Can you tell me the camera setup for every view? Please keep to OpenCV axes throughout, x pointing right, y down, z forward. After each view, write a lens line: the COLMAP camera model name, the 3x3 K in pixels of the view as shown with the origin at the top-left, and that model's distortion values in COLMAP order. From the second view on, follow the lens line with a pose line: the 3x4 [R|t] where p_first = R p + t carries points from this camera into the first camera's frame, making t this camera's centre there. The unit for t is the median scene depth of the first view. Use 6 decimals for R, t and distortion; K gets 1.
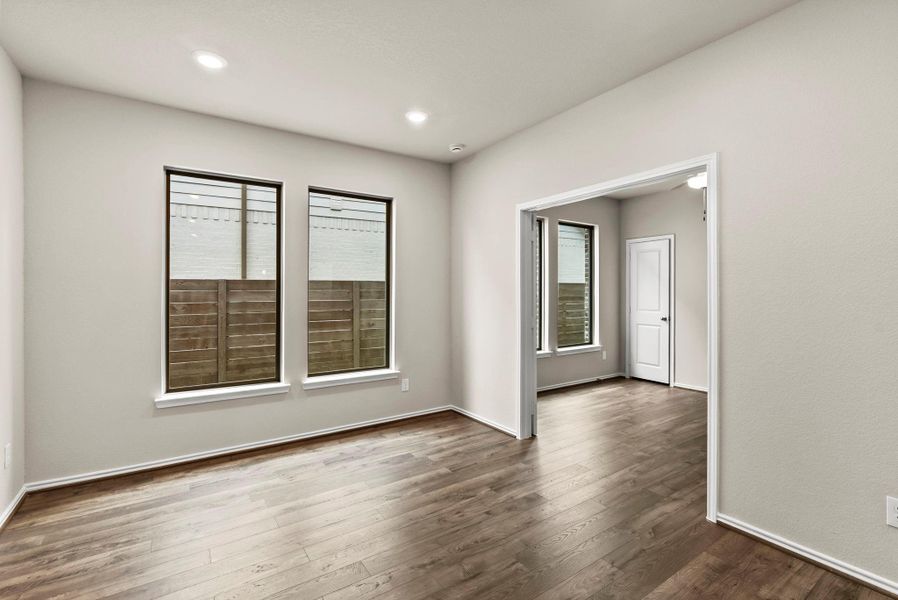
lens RADIAL K [[413.3, 0, 457.0], [0, 413.3, 293.6], [0, 0, 1]] dist [-0.003995, 0.000095]
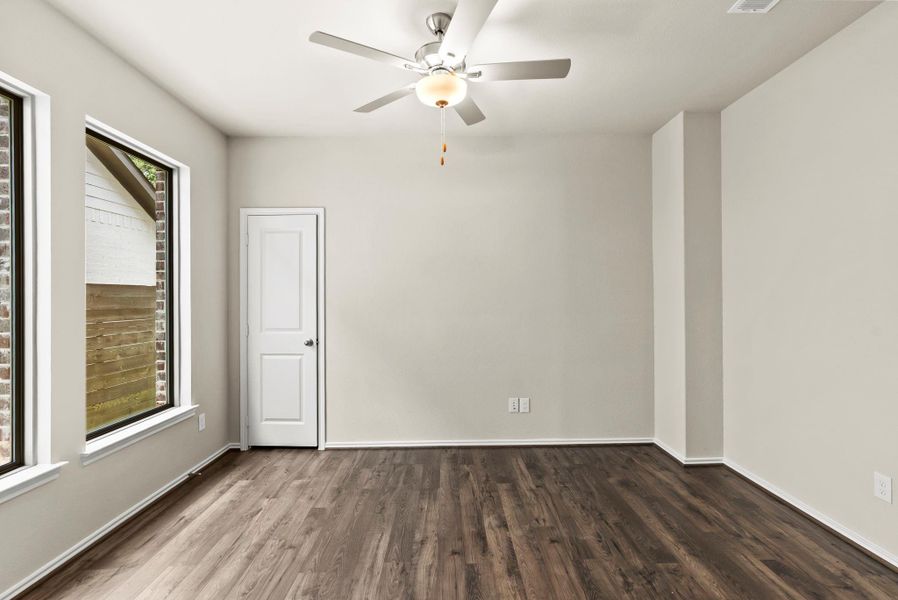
lens RADIAL K [[398.0, 0, 453.6], [0, 398.0, 297.1], [0, 0, 1]] dist [0.002102, 0.000370]
pose [[0.550378, 0.001871, 0.834914, 0.080273], [0.006977, 0.999952, -0.006840, -0.001152], [-0.834887, 0.009589, 0.550338, 0.326052]]
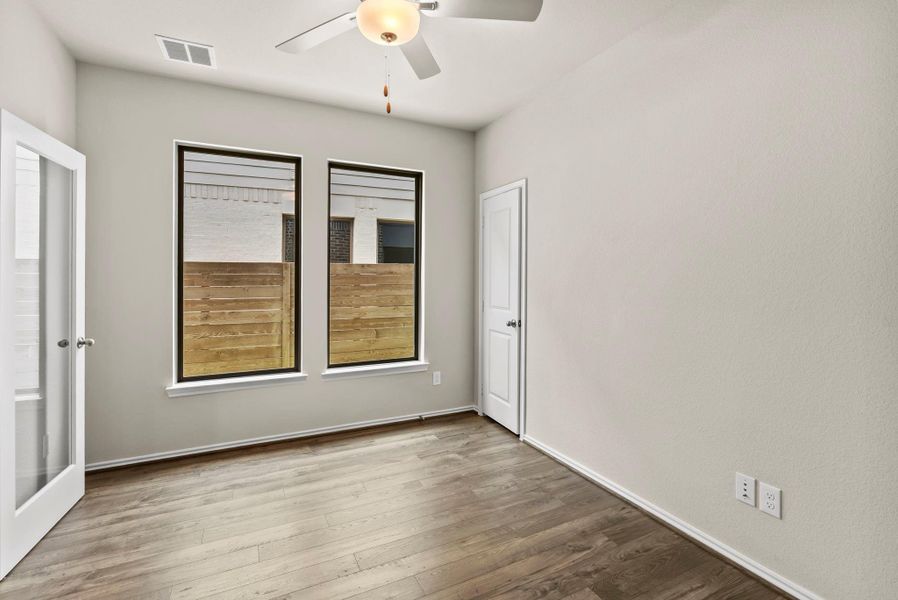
lens RADIAL K [[425.5, 0, 505.5], [0, 425.5, 280.1], [0, 0, 1]] dist [-0.001398, 0.000304]
pose [[0.993866, 0.005562, -0.110447, 0.376060], [-0.005100, 0.999977, 0.004460, -0.002559], [0.110469, -0.003869, 0.993872, 0.260686]]
